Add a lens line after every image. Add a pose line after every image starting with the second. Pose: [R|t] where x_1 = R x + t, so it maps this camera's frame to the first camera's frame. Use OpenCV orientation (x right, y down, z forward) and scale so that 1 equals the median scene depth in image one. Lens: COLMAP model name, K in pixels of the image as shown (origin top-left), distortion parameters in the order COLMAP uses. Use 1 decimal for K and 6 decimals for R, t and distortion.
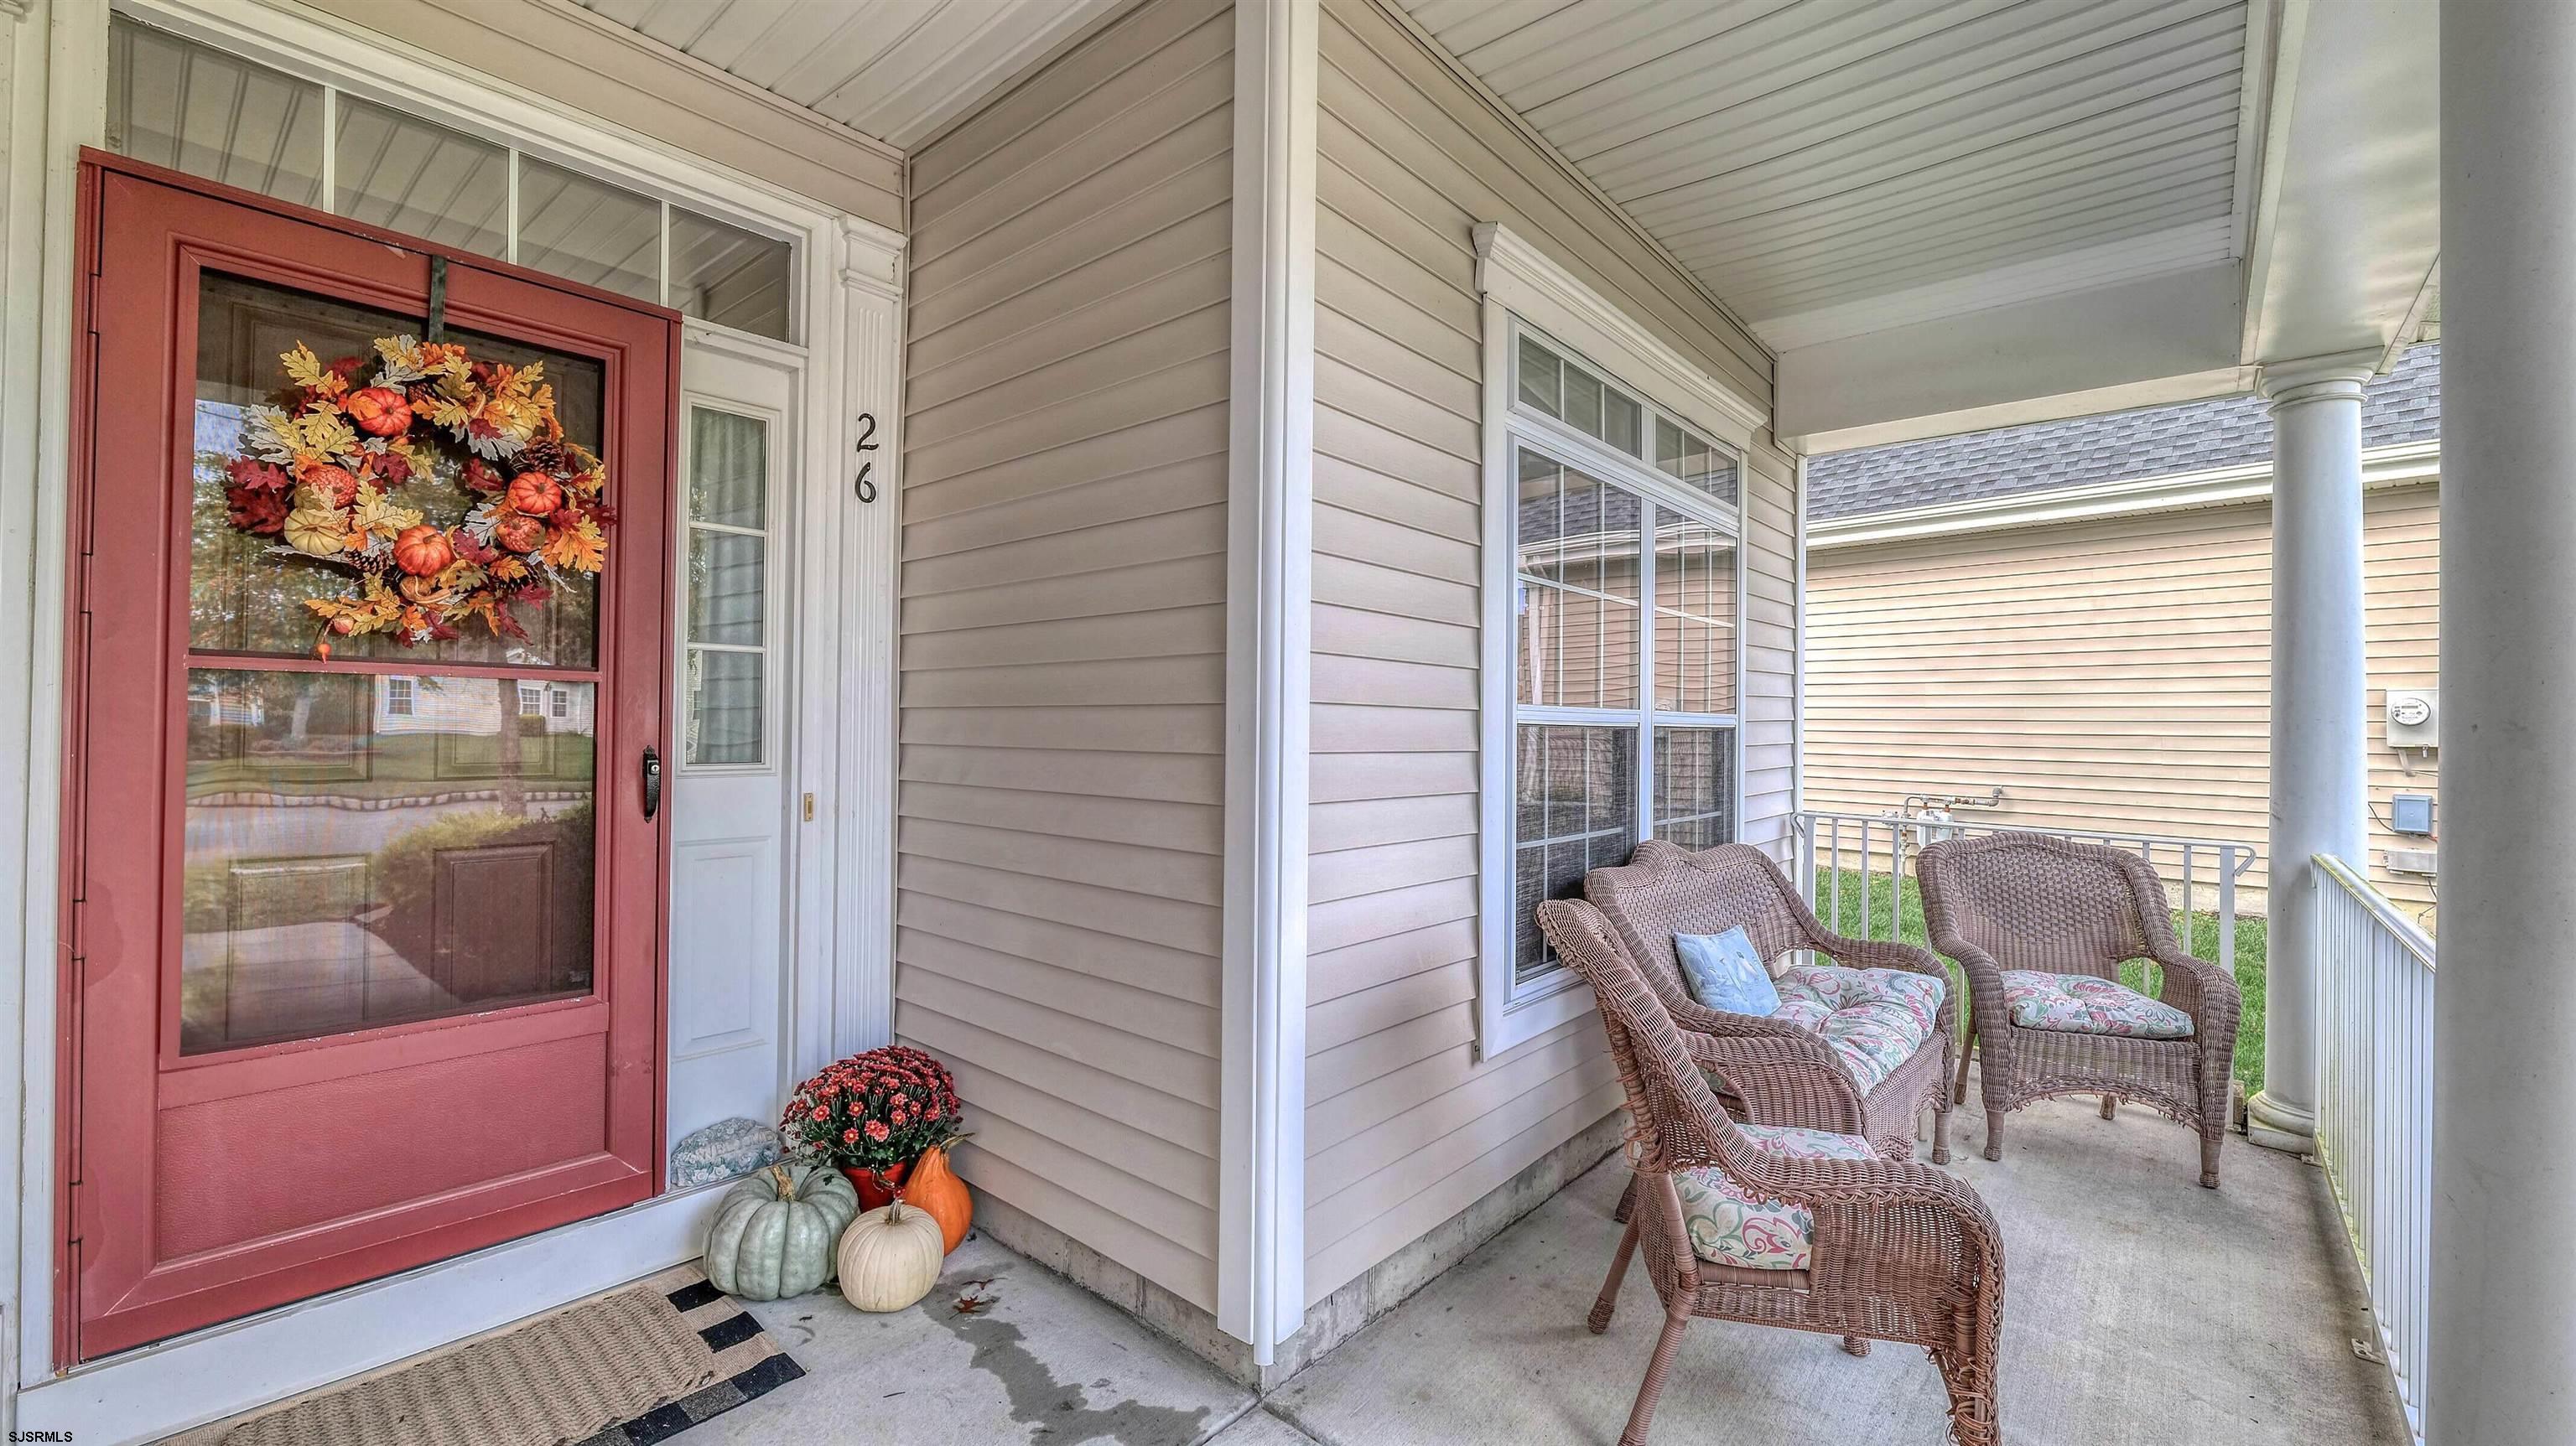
lens RADIAL K [[1044.1, 0, 1279.8], [0, 1044.1, 717.8], [0, 0, 1]] dist [-0.013081, 0.000312]
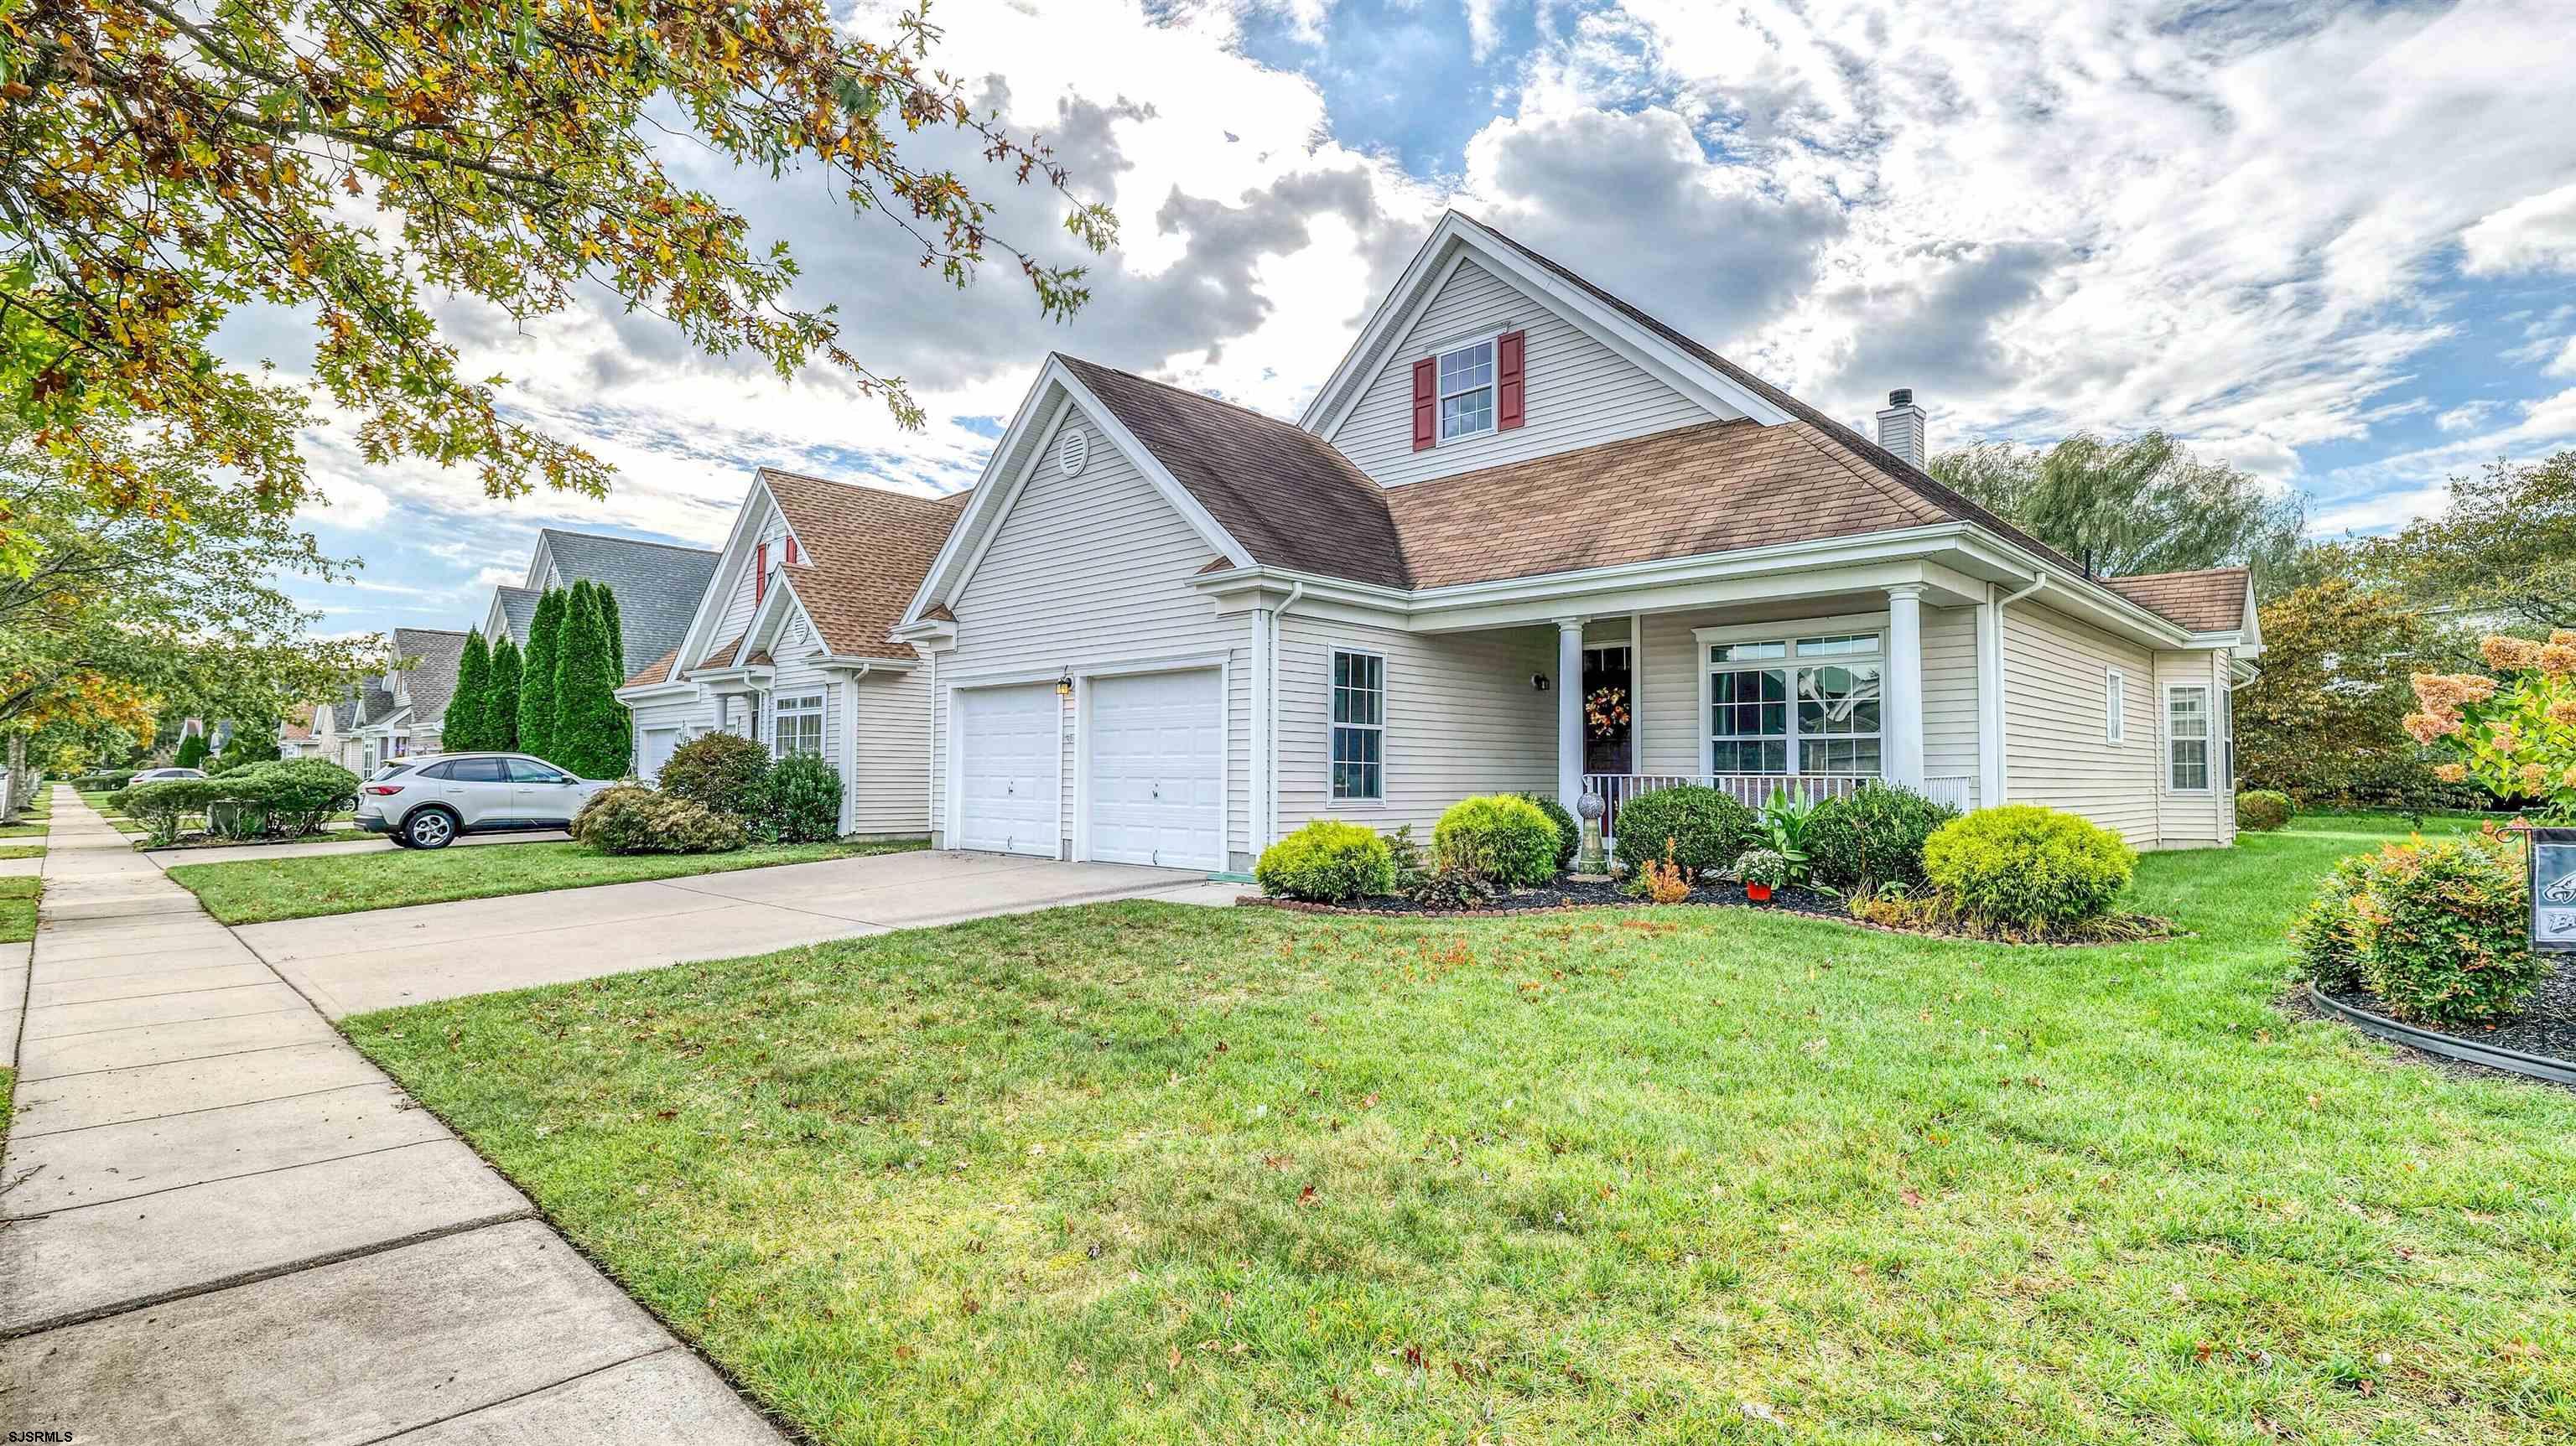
lens RADIAL K [[1212.6, 0, 1288.0], [0, 1212.6, 723.0], [0, 0, 1]] dist [0.000564, 0.000002]
pose [[-0.050812, -0.053437, -0.997278, 5.210677], [0.004992, 0.998541, -0.053759, 0.187793], [0.998696, -0.007710, -0.050471, -0.449532]]
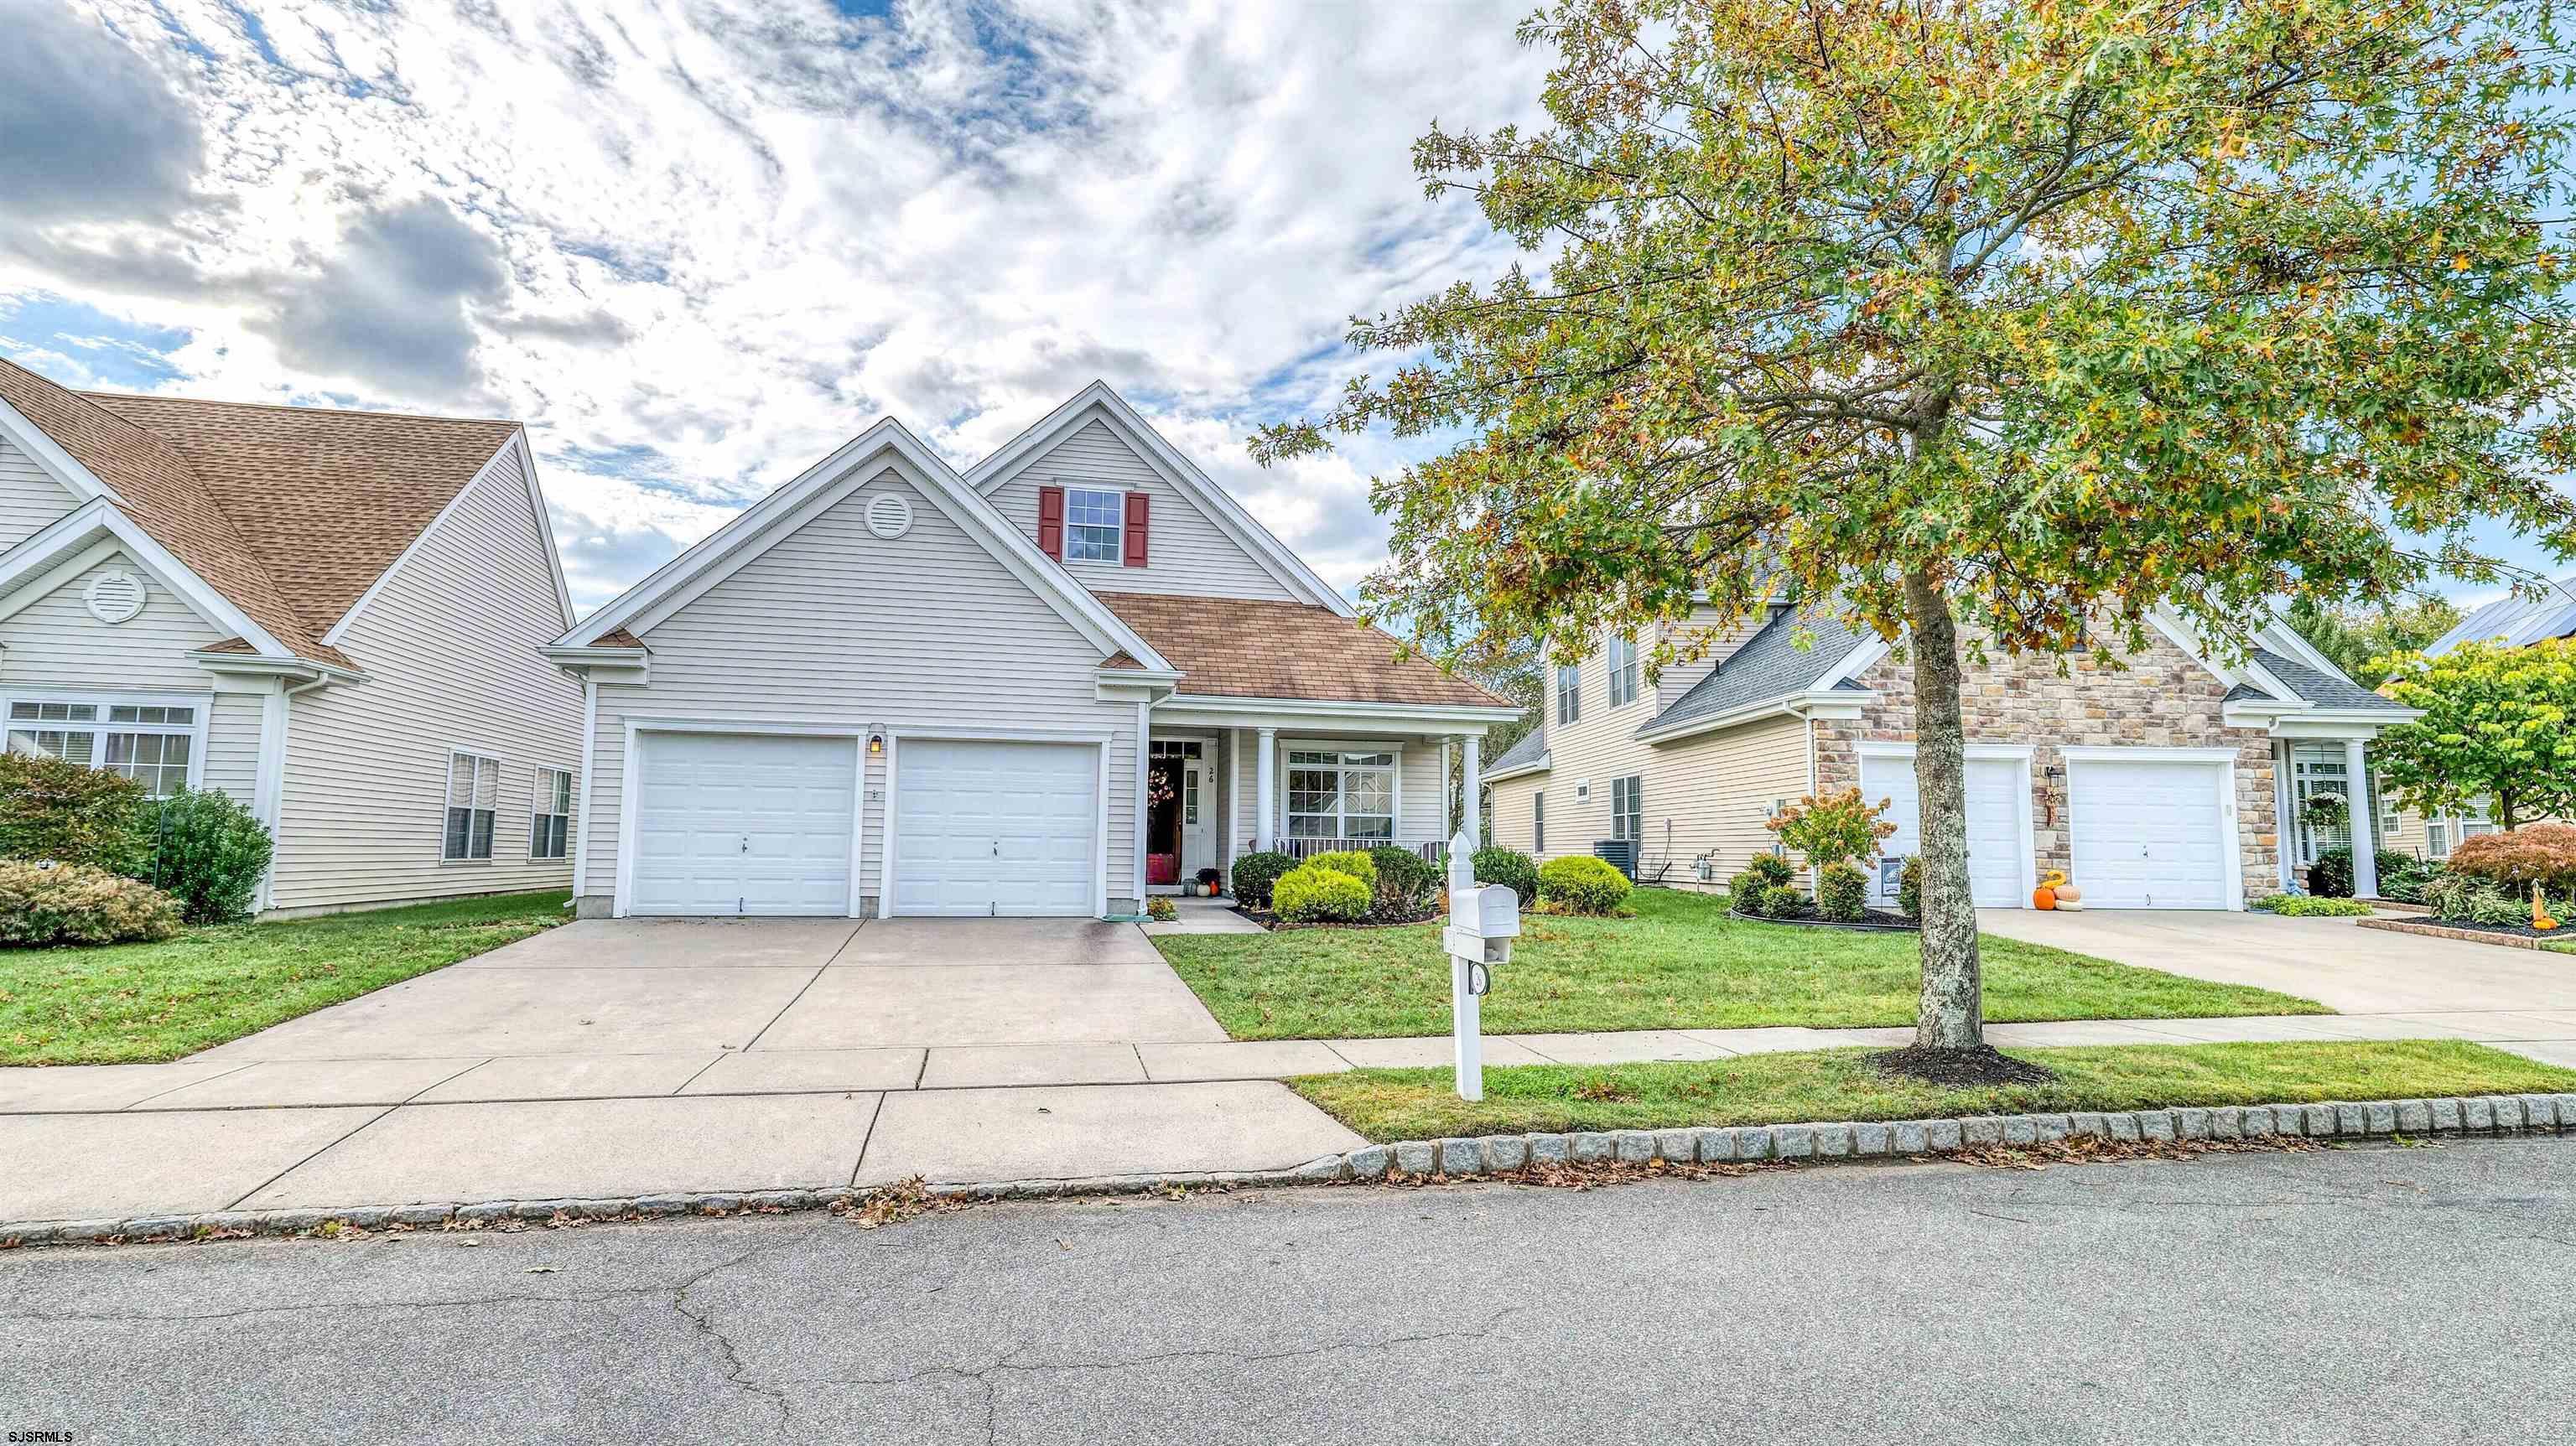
lens RADIAL K [[1263.6, 0, 1288.0], [0, 1263.6, 723.0], [0, 0, 1]] dist [0.000251, -0.000197]
pose [[0.805856, -0.059754, -0.589089, 4.729525], [0.002047, 0.995170, -0.098144, 0.196059], [0.592108, 0.077884, 0.802086, -5.123851]]
